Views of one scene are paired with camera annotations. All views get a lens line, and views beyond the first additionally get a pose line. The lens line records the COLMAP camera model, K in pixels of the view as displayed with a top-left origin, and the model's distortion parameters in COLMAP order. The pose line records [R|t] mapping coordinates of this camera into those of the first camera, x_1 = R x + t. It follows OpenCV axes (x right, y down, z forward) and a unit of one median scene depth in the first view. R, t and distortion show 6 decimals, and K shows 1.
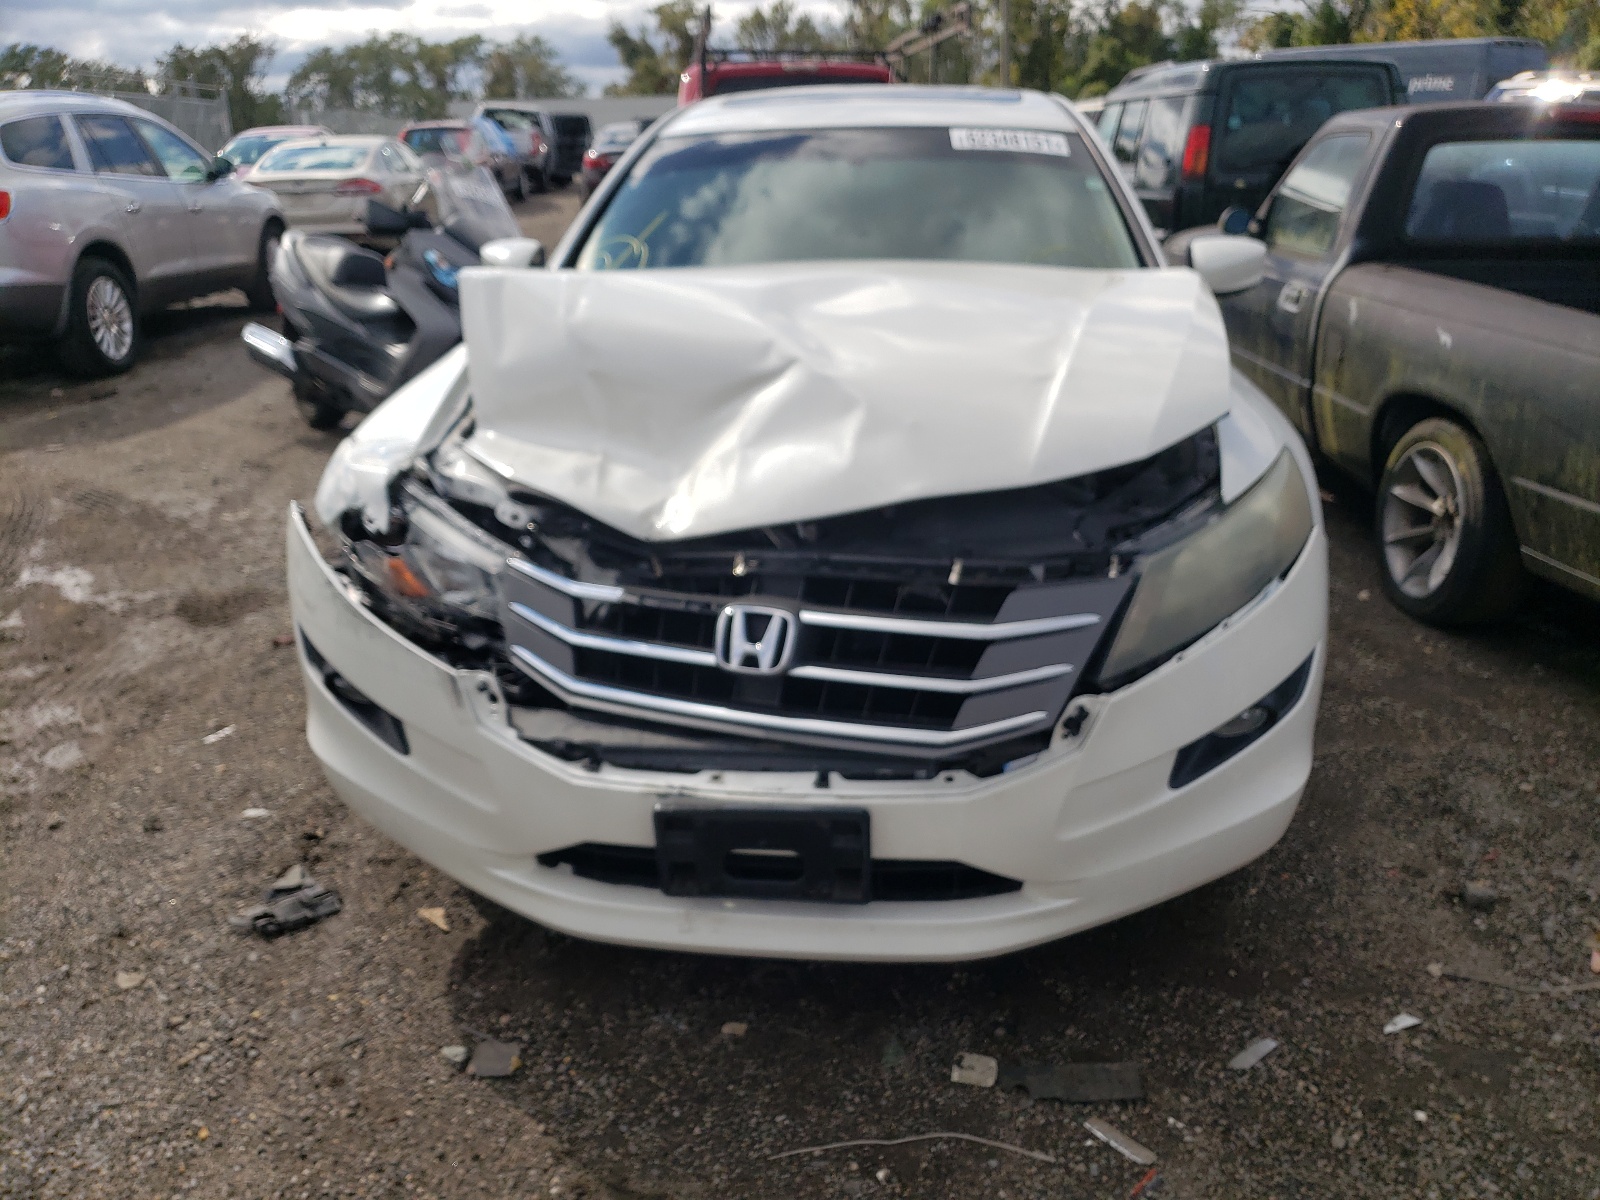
lens RADIAL K [[1374.2, 0, 755.7], [0, 1374.2, 616.0], [0, 0, 1]] dist [-0.000176, -0.004077]
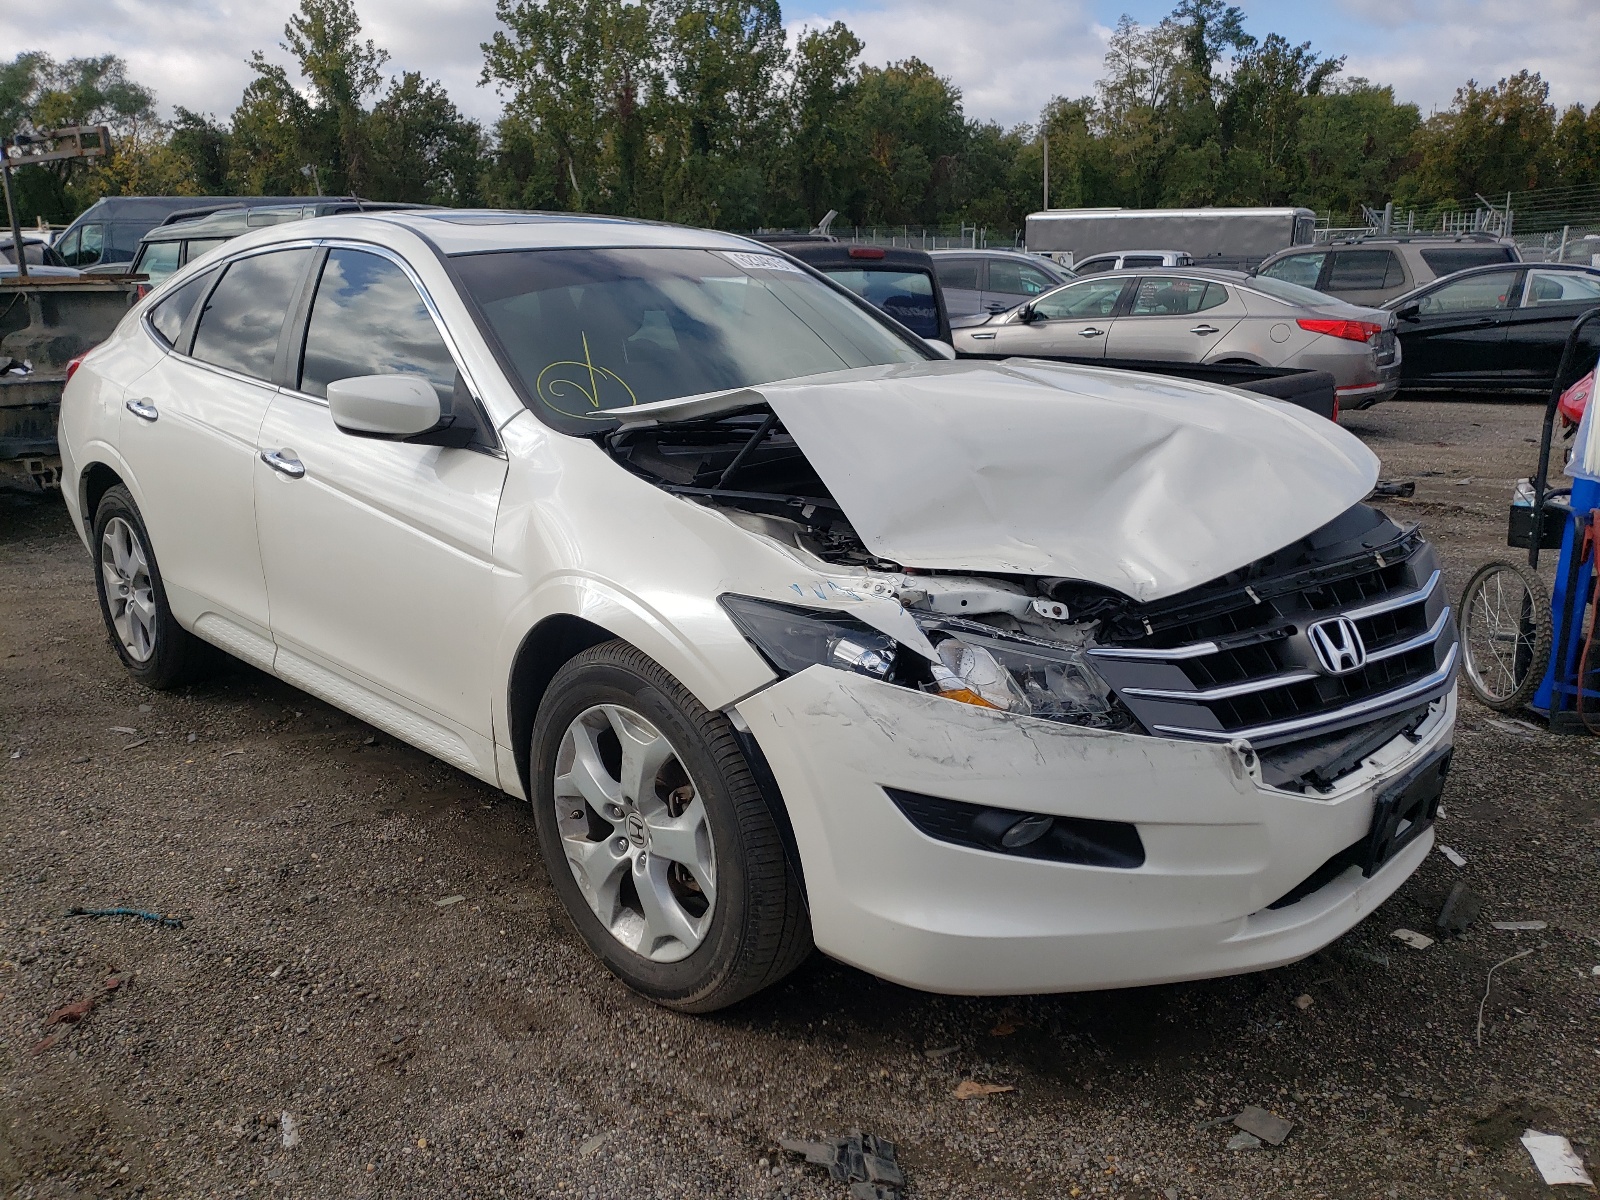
lens RADIAL K [[1347.7, 0, 800.0], [0, 1347.7, 600.0], [0, 0, 1]] dist [0.045972, -0.053242]
pose [[0.581321, -0.184832, 0.792403, -1.102201], [0.271577, 0.962087, 0.025178, -0.161985], [-0.767015, 0.200562, 0.609478, 0.581095]]
